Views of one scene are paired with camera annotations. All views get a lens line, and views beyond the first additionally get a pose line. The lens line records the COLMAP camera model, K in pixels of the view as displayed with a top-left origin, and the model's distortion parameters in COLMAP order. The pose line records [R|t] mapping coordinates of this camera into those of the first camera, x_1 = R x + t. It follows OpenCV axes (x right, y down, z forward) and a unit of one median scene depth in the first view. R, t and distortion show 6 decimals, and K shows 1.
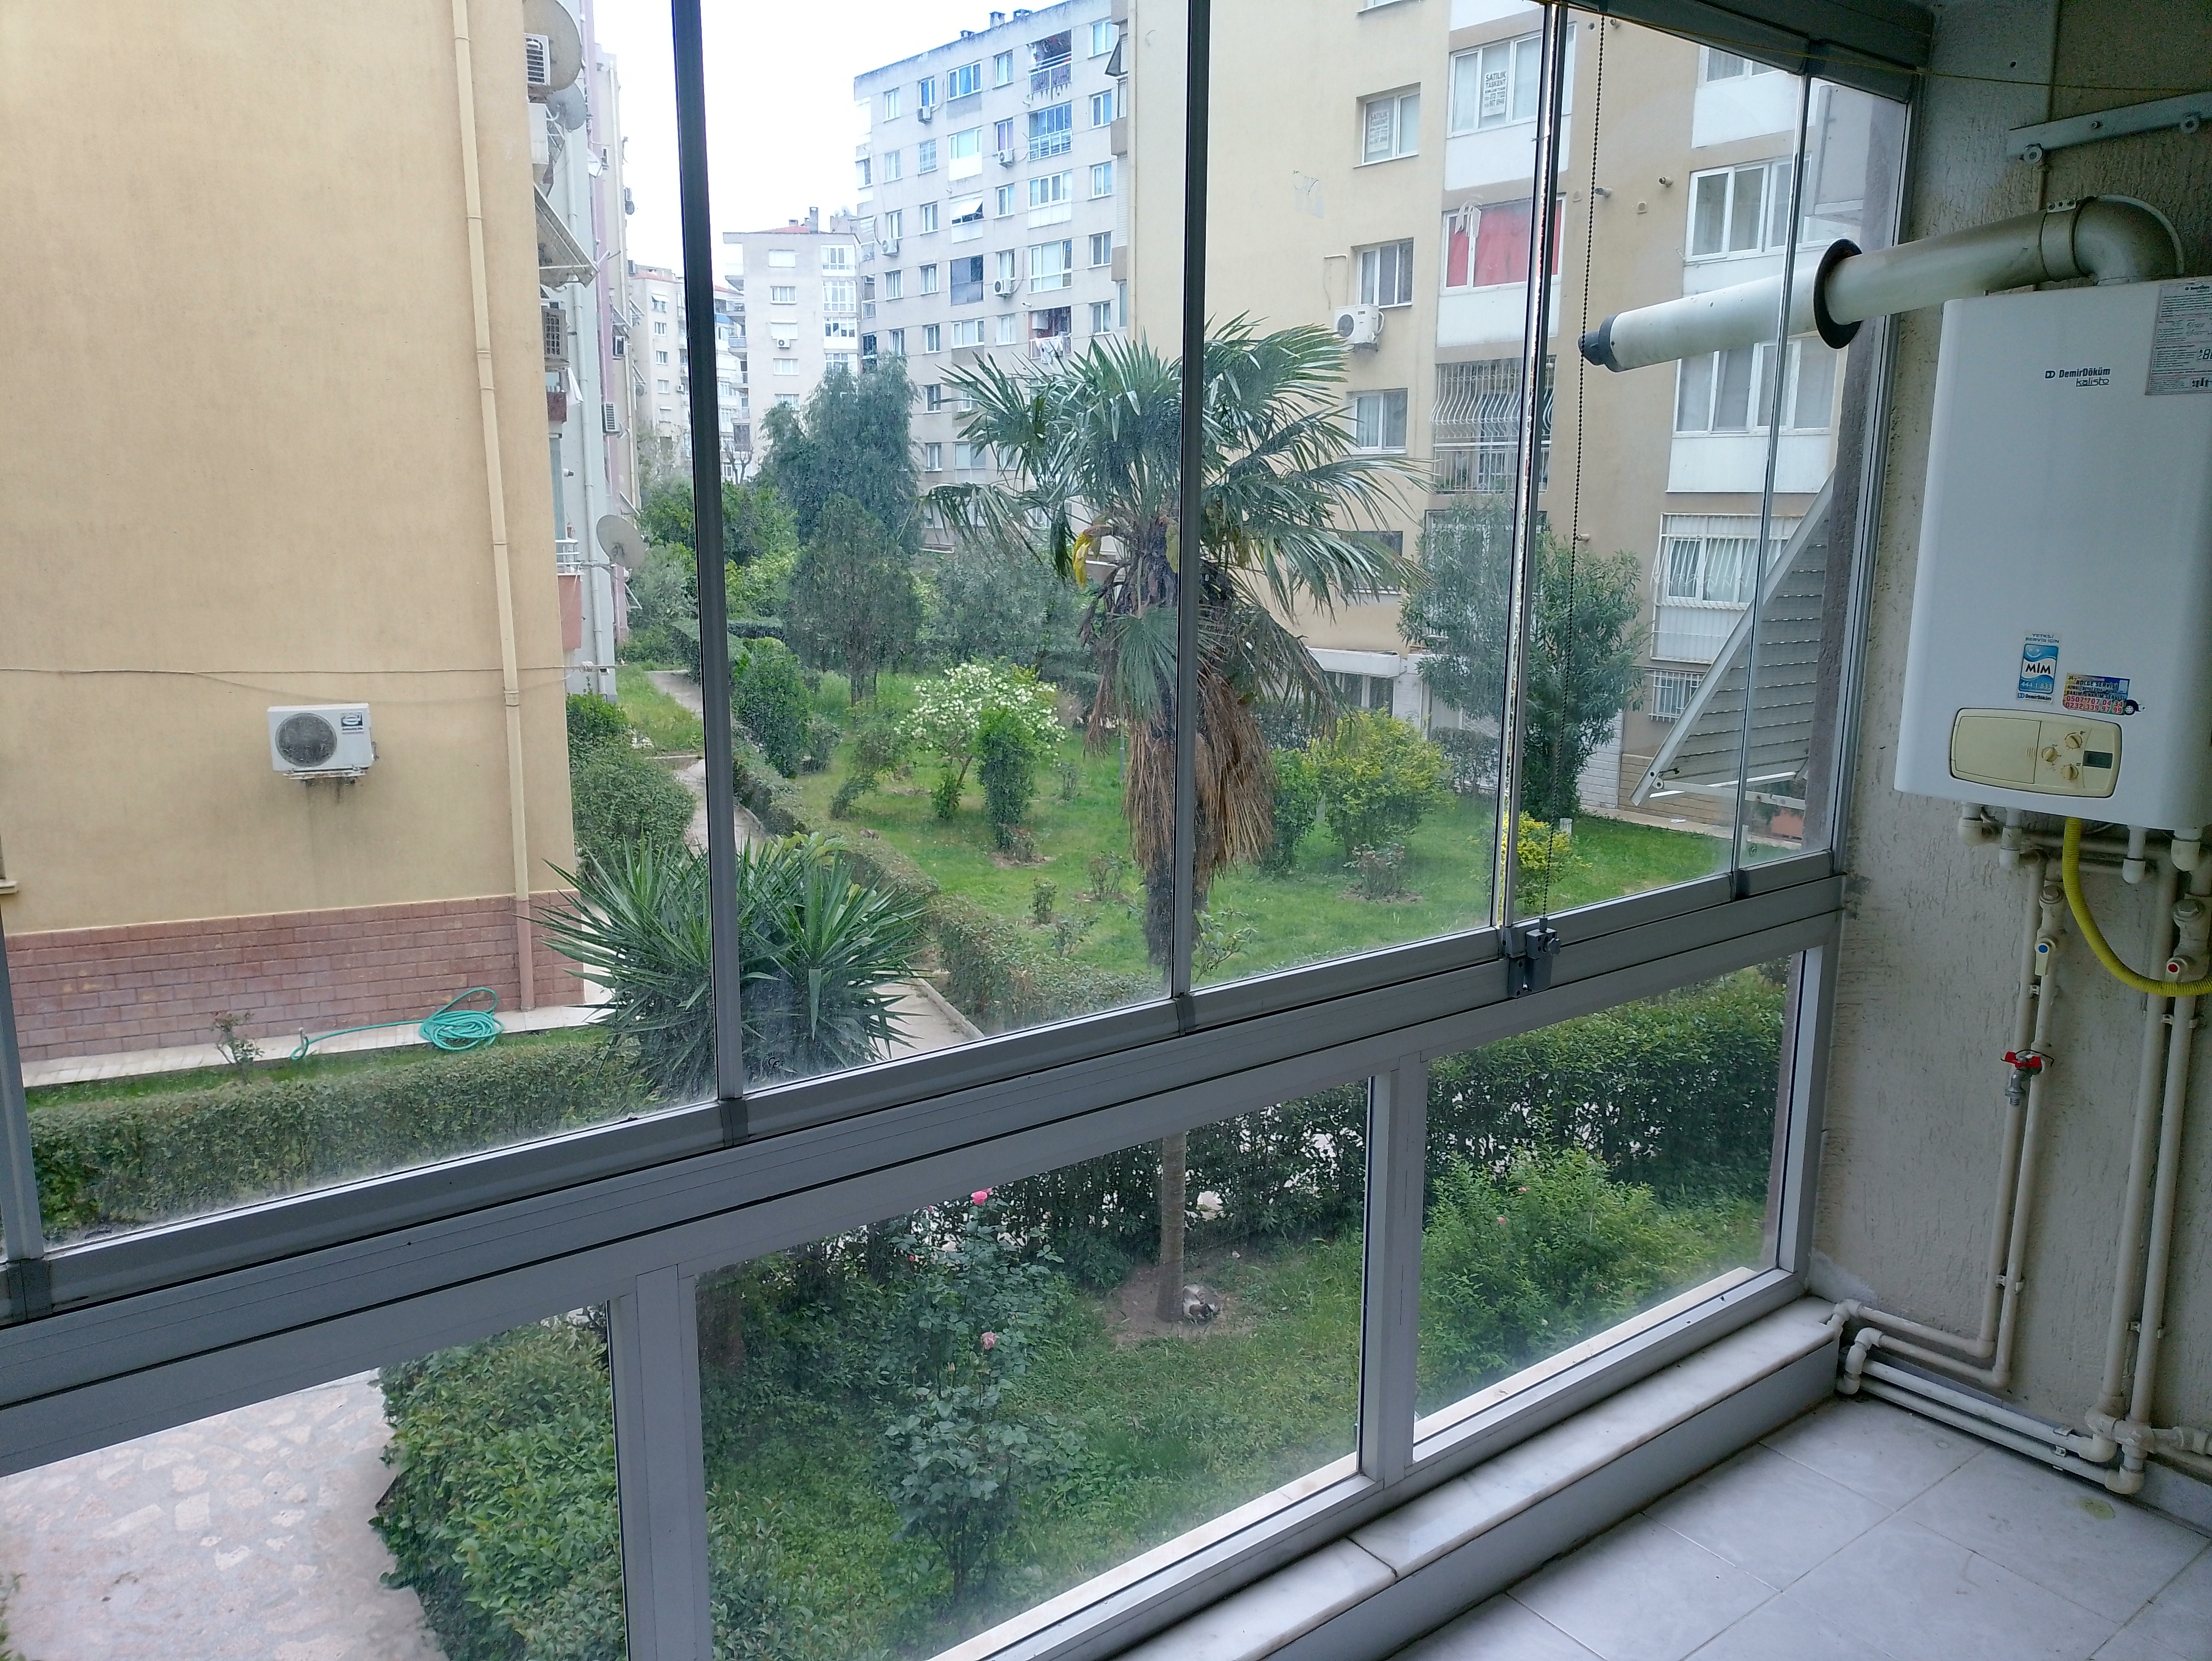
lens RADIAL K [[1643.1, 0, 1097.7], [0, 1643.1, 823.7], [0, 0, 1]] dist [0.032014, -0.019490]
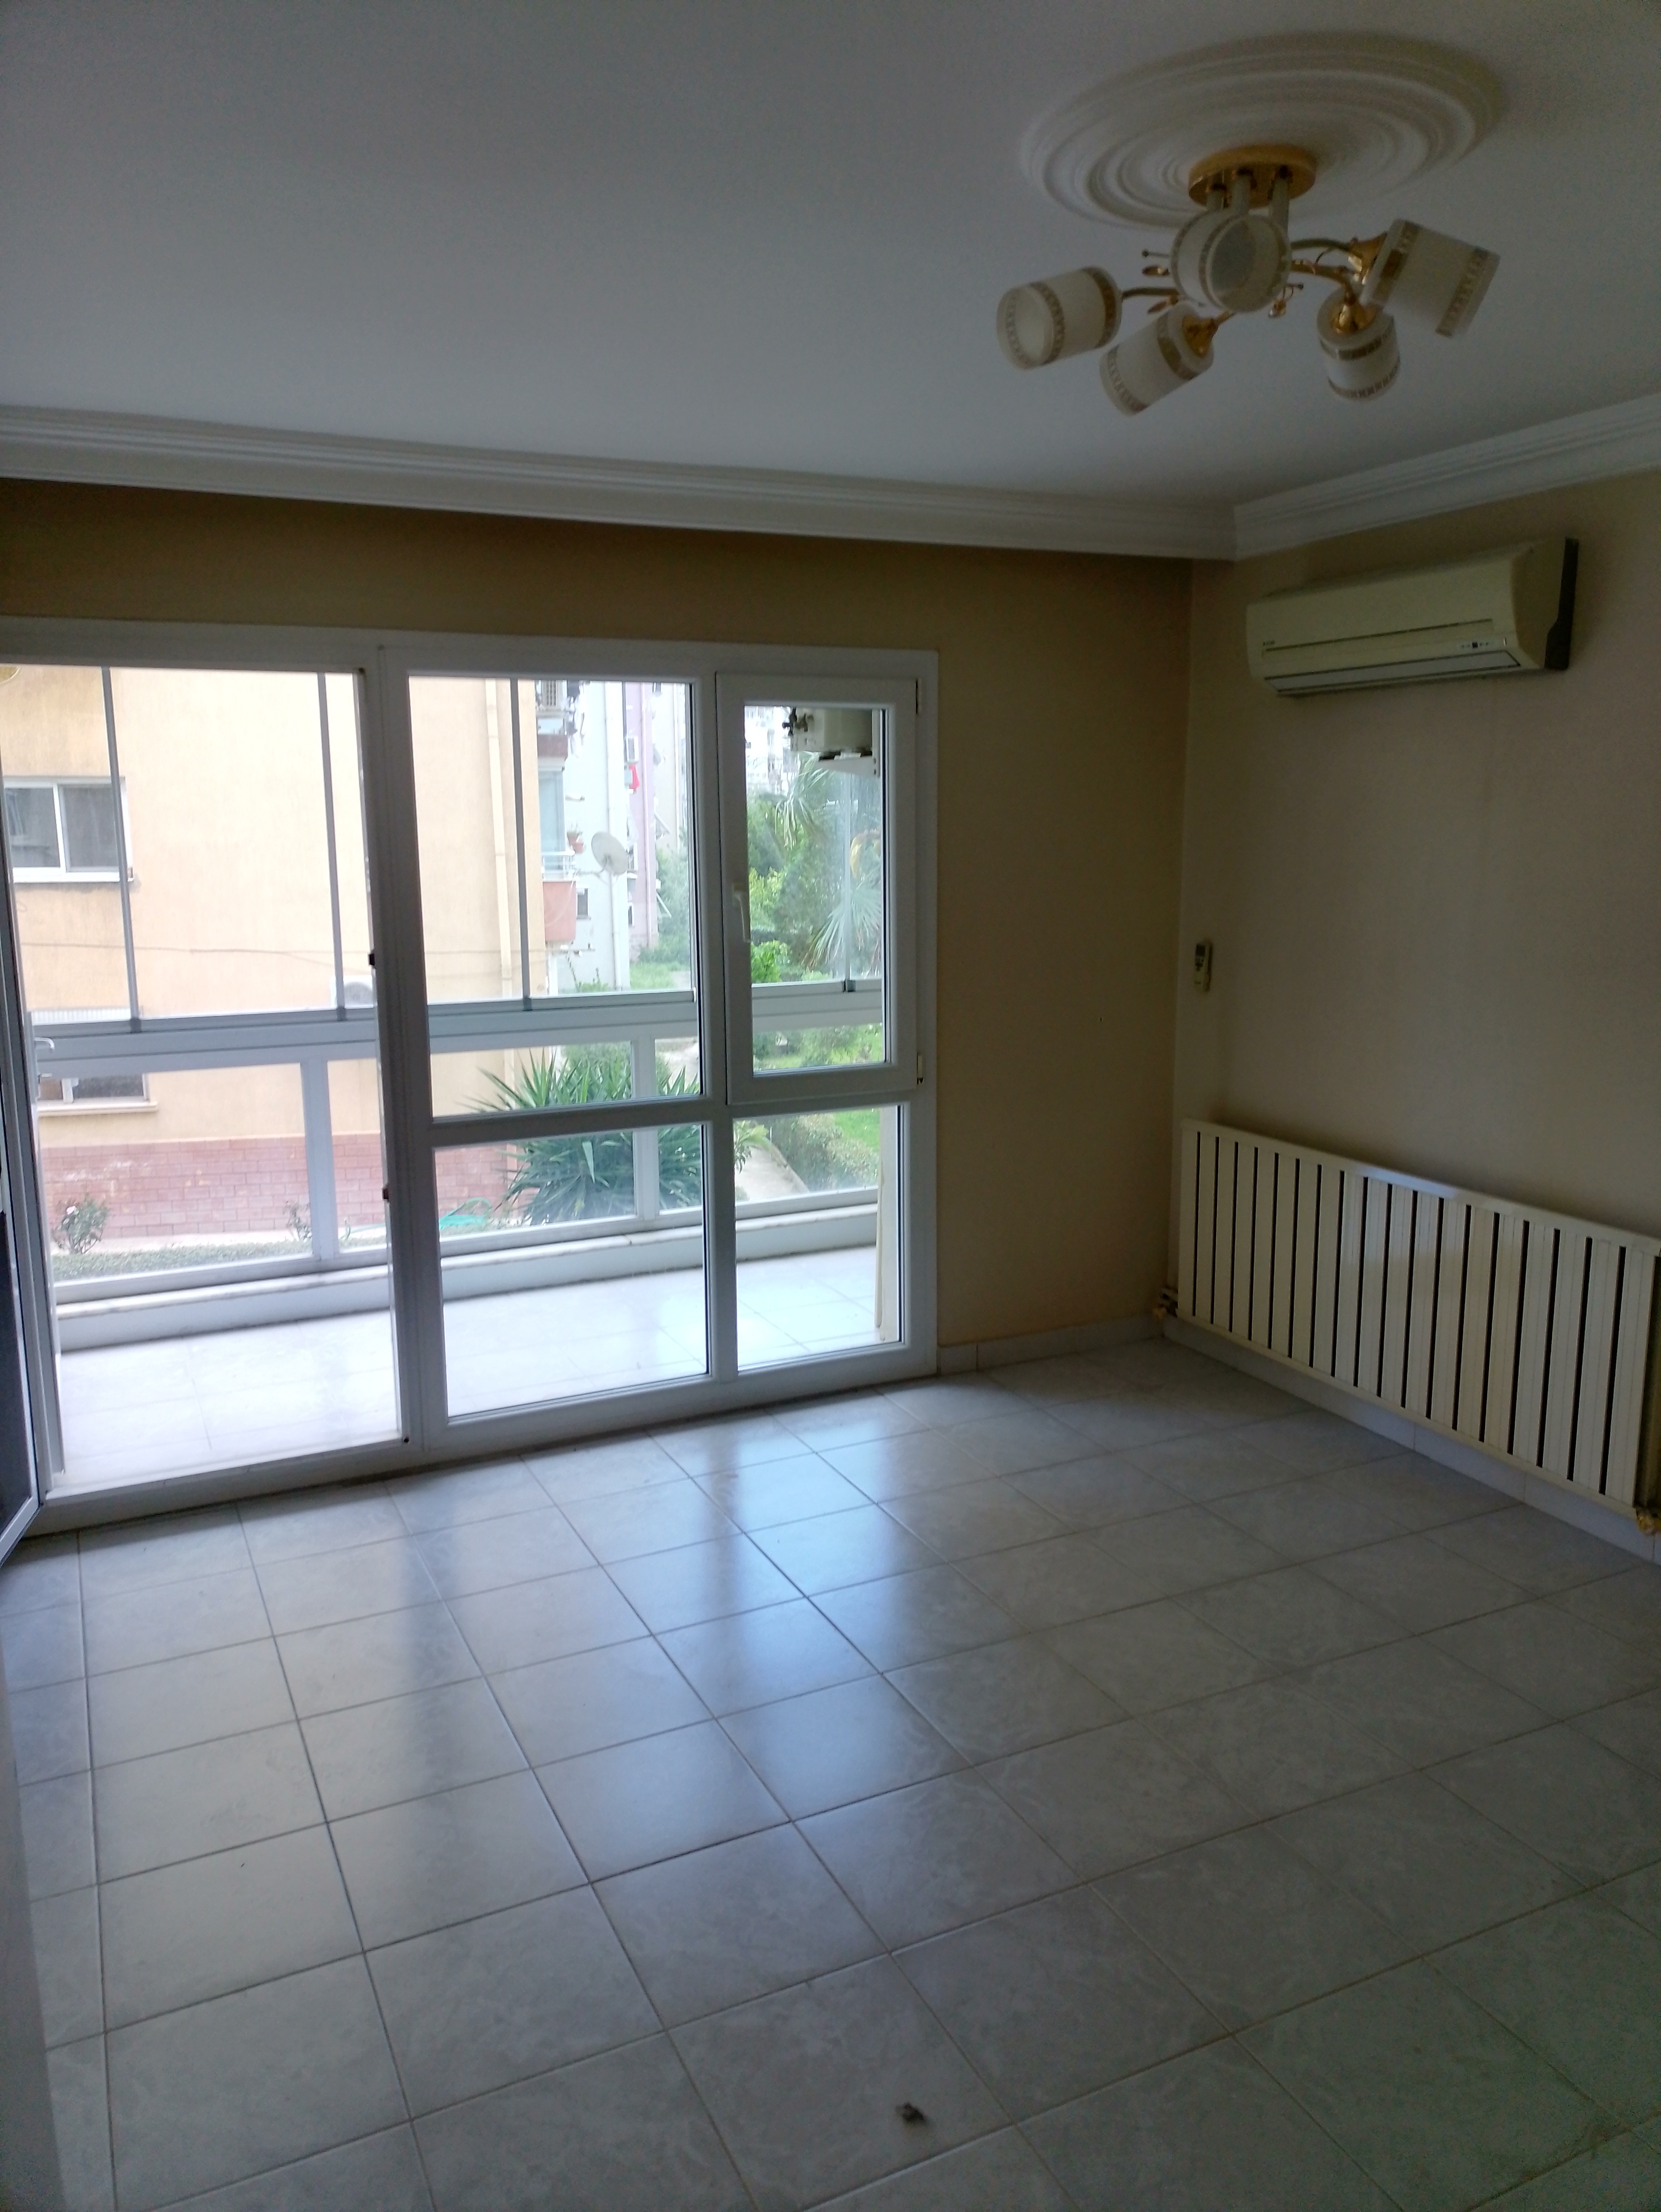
lens RADIAL K [[1643.1, 0, 833.4], [0, 1643.1, 1105.4], [0, 0, 1]] dist [0.032014, -0.019490]
pose [[0.981033, 0.021786, -0.192615, 0.183317], [-0.025641, 0.999517, -0.017545, 0.054375], [0.192140, 0.022151, 0.981118, -0.265151]]
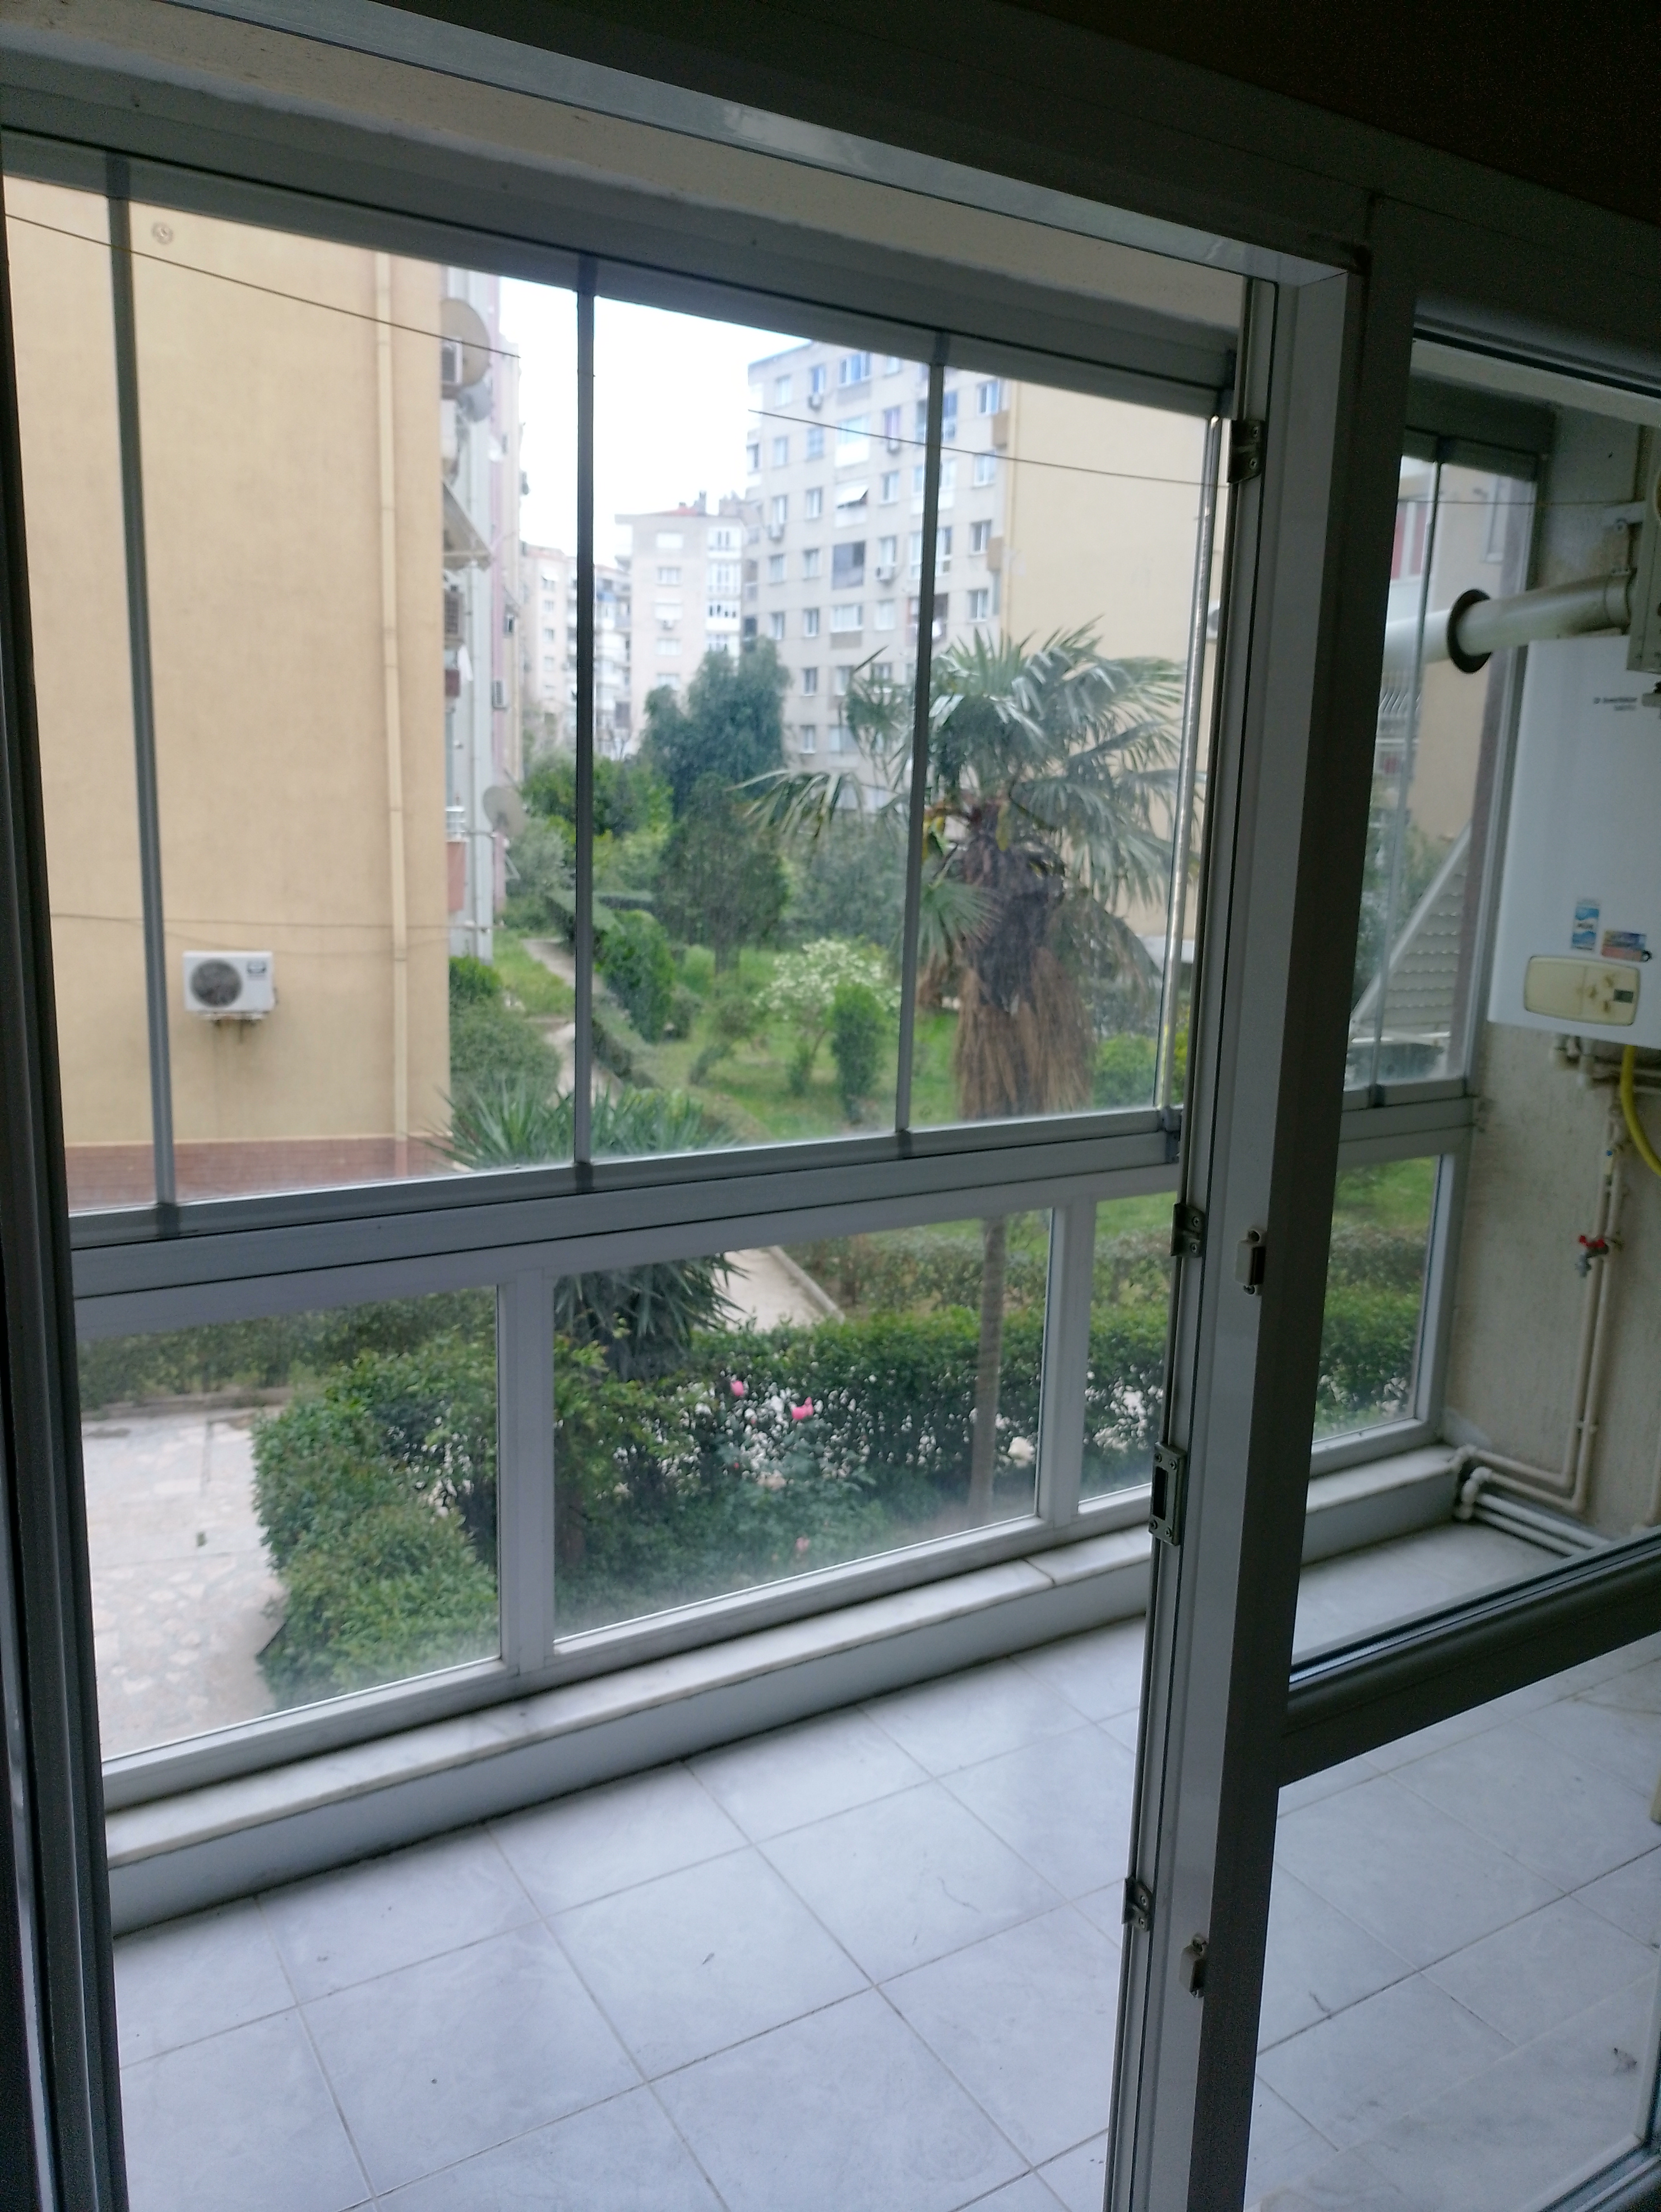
lens RADIAL K [[1643.1, 0, 813.1], [0, 1643.1, 1111.4], [0, 0, 1]] dist [0.032014, -0.019490]
pose [[0.995169, 0.046137, -0.086655, 0.016110], [-0.045975, 0.998935, 0.003869, 0.014578], [0.086741, 0.000133, 0.996231, -0.067582]]
